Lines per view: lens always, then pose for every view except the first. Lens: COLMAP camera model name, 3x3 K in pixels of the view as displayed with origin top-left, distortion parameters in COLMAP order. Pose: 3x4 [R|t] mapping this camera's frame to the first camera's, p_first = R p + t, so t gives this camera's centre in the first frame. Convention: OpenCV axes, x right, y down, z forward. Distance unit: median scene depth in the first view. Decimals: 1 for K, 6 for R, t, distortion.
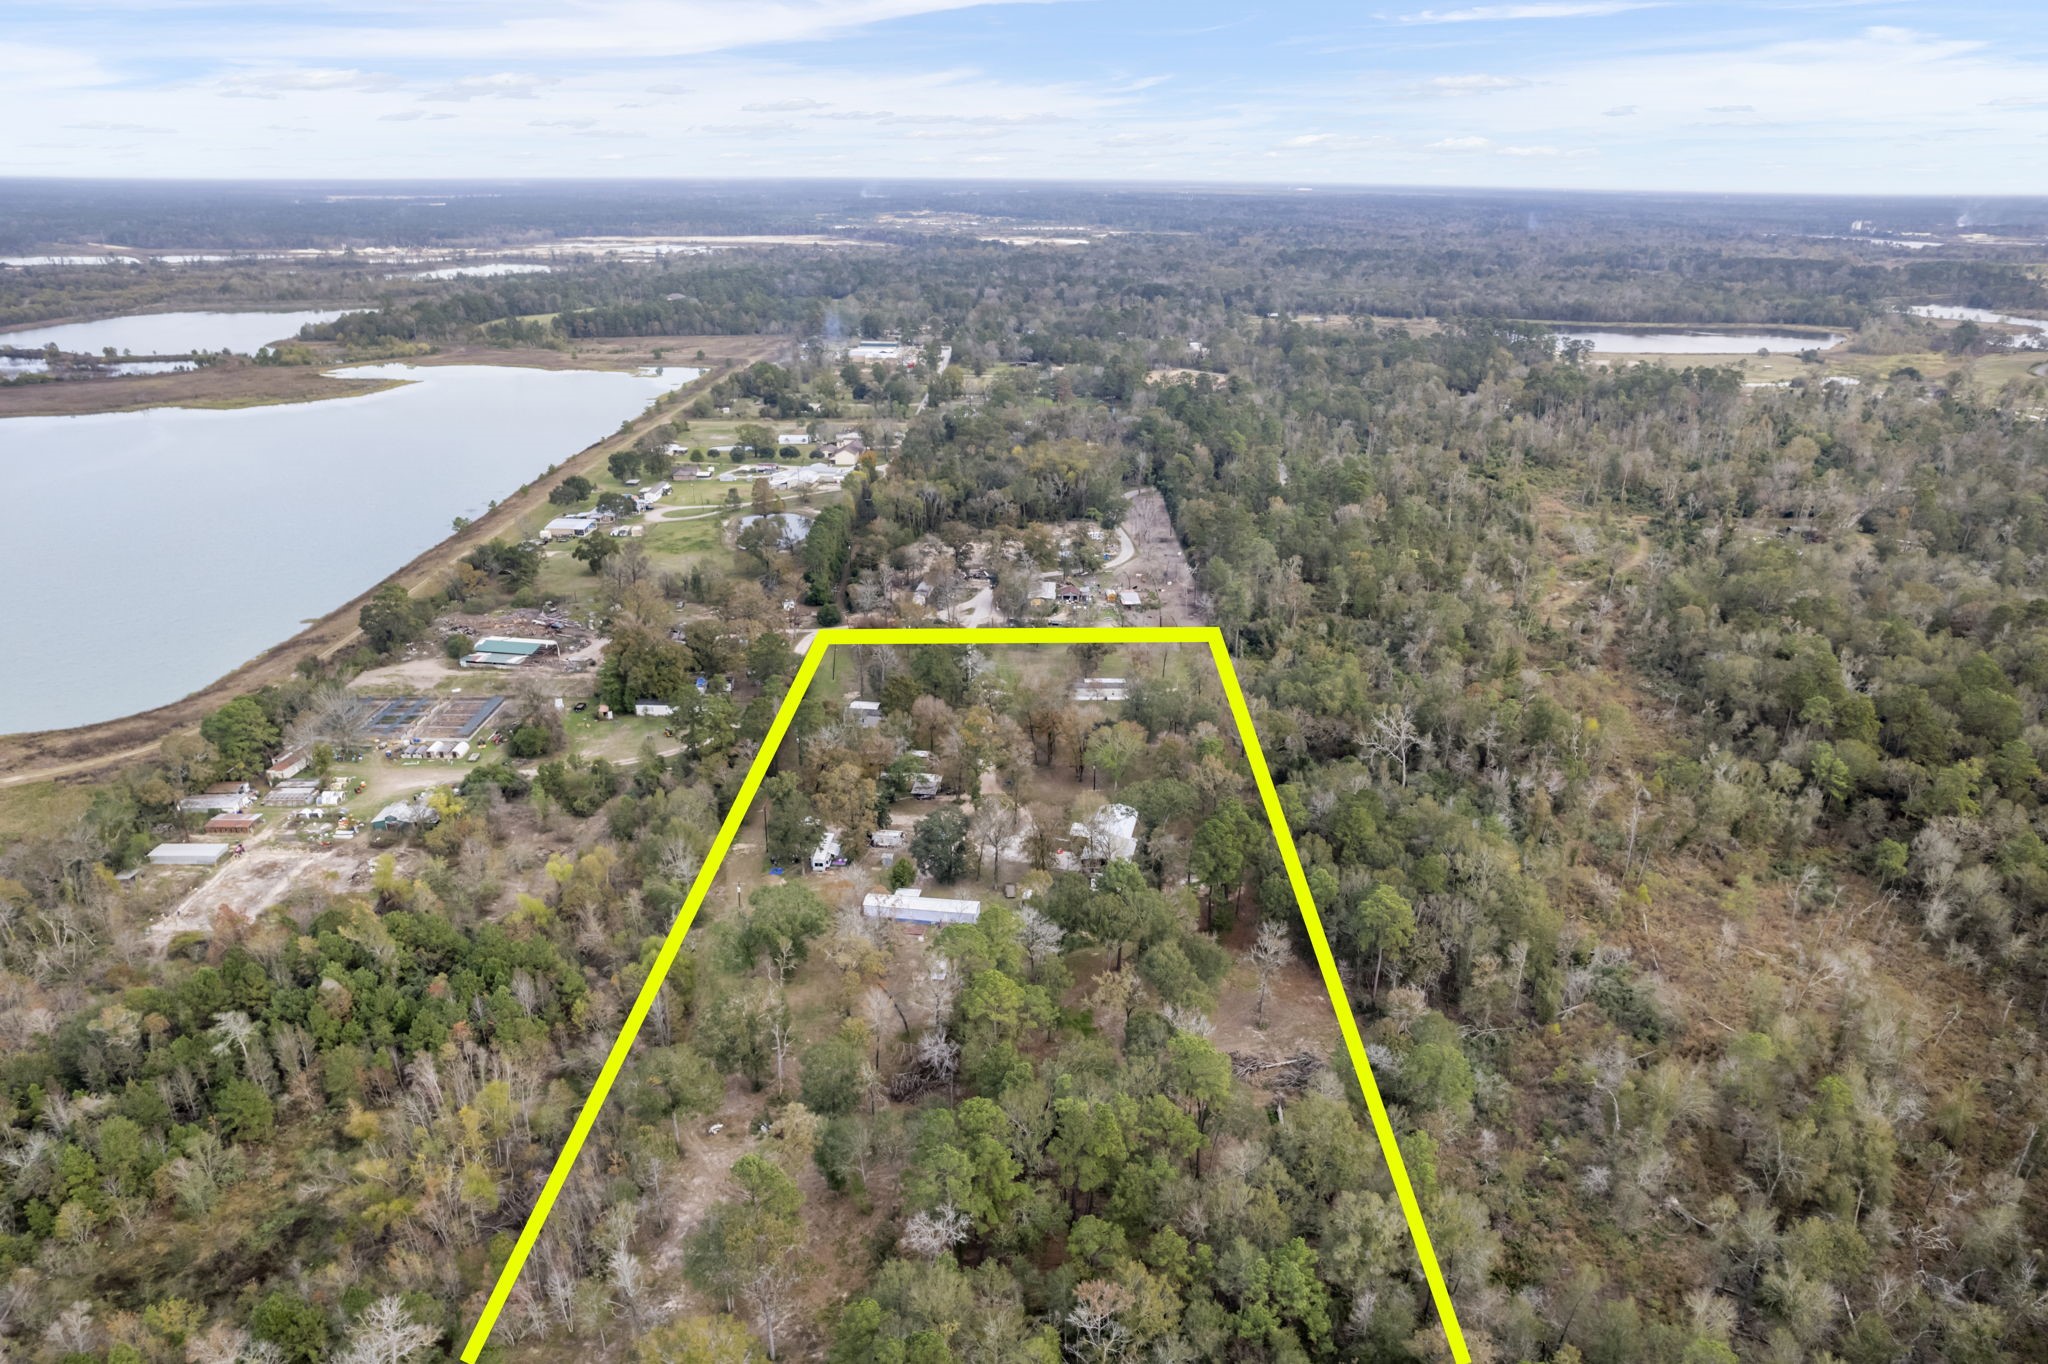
lens RADIAL K [[1329.7, 0, 1024.0], [0, 1329.7, 682.0], [0, 0, 1]] dist [-0.105388, 0.099161]
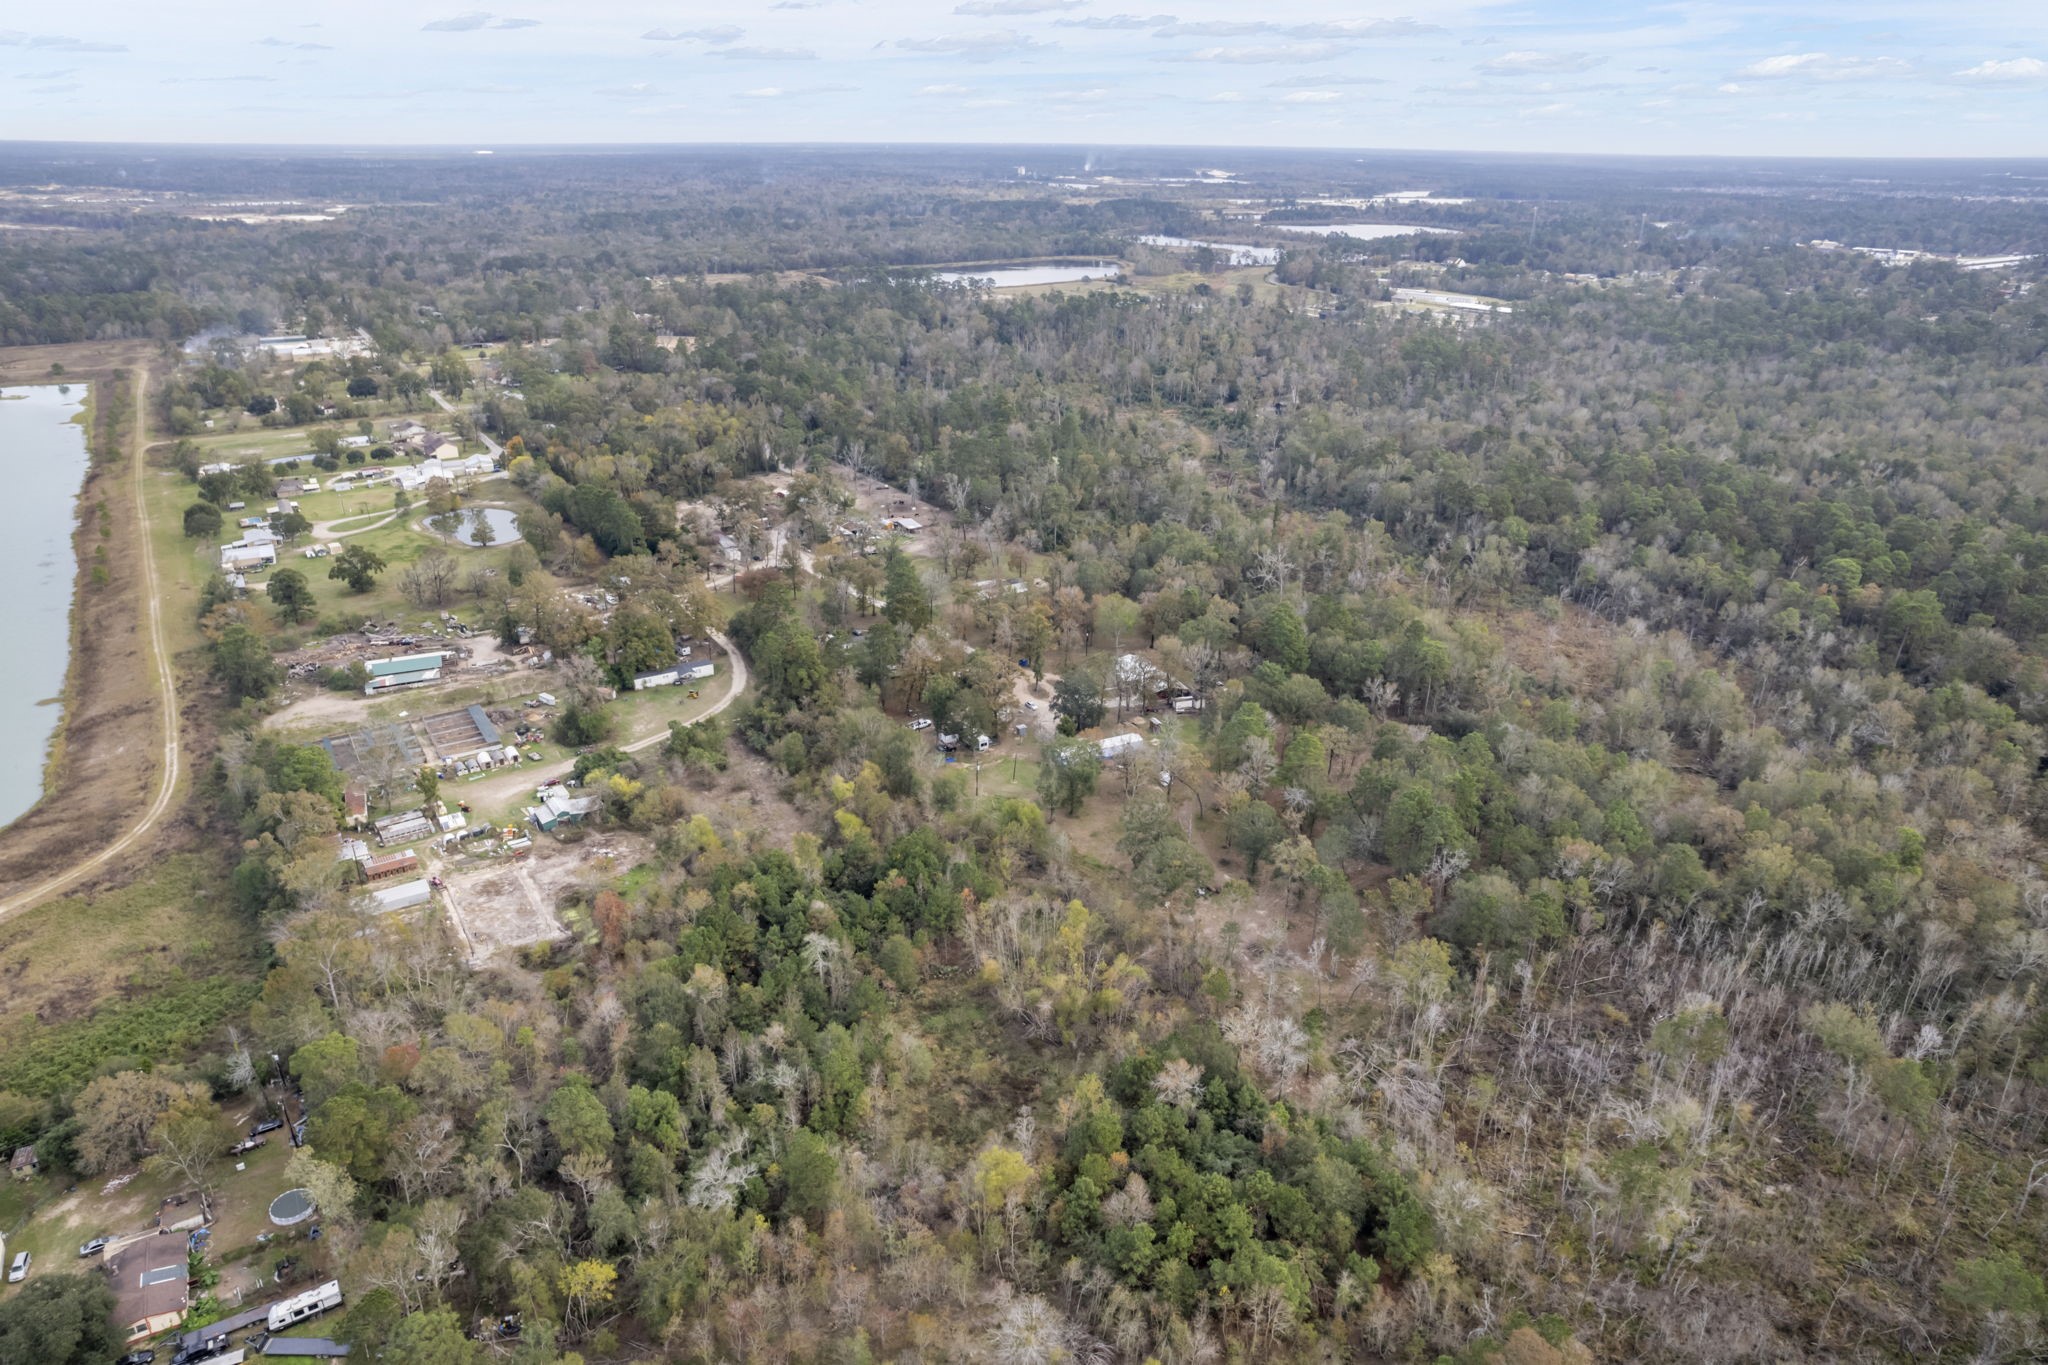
lens RADIAL K [[1329.7, 0, 1024.0], [0, 1329.7, 682.5], [0, 0, 1]] dist [-0.105388, 0.099161]
pose [[0.837374, -0.211778, 0.503940, -0.452129], [0.197238, 0.976855, 0.082777, -0.004471], [-0.509806, 0.030081, 0.859763, -0.025760]]
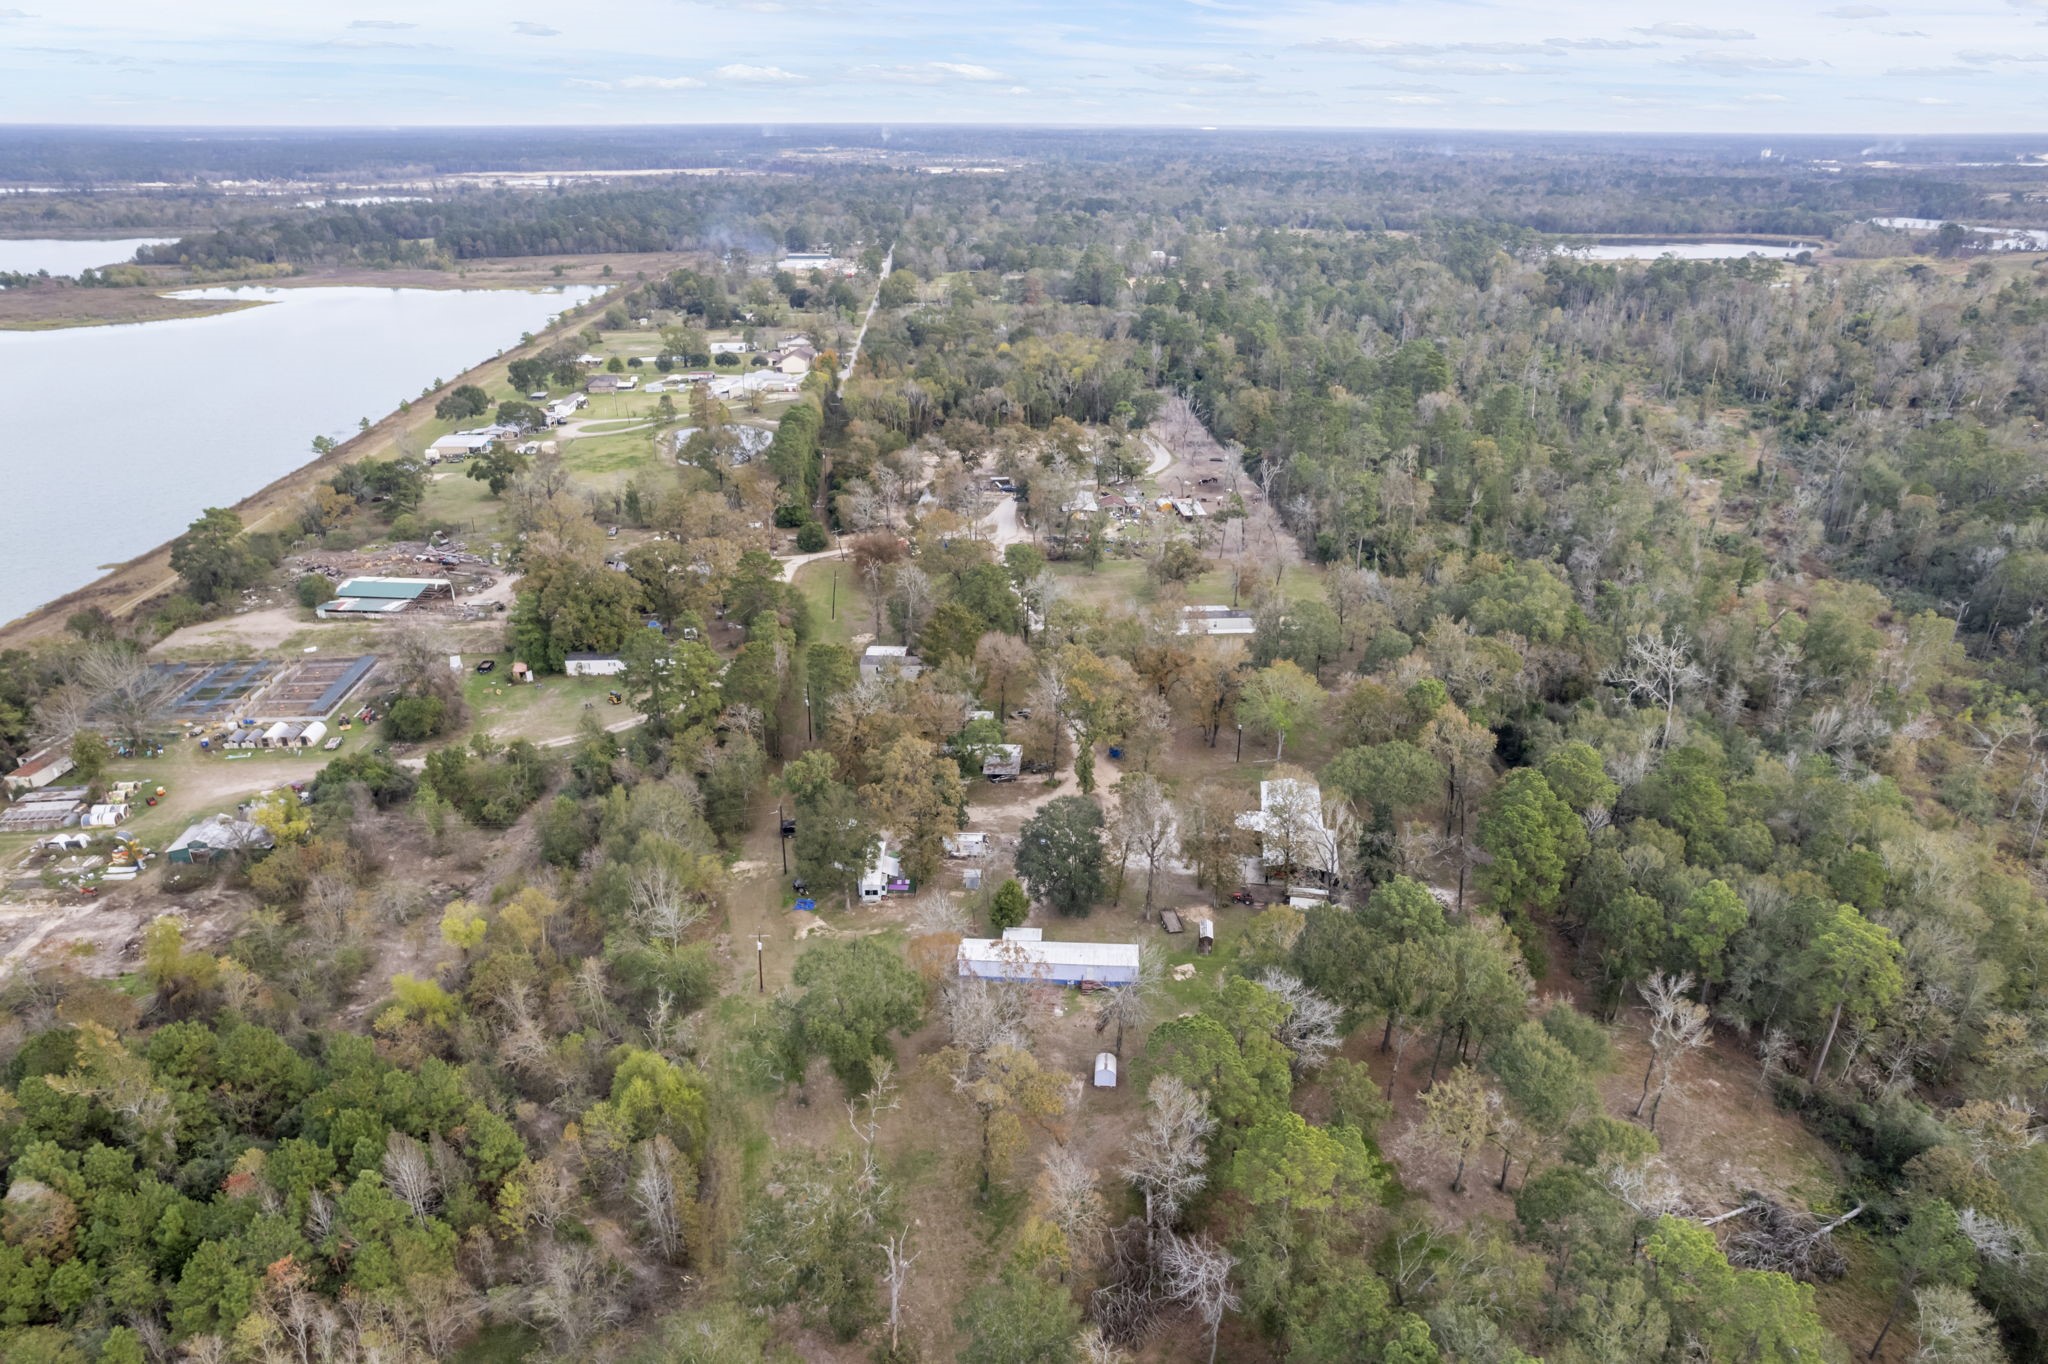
lens RADIAL K [[1329.7, 0, 1024.0], [0, 1329.7, 682.0], [0, 0, 1]] dist [-0.105388, 0.099161]
pose [[0.997389, -0.032816, 0.064336, -0.075494], [0.030410, 0.998814, 0.038021, 0.007627], [-0.065507, -0.035965, 0.997204, 0.222236]]
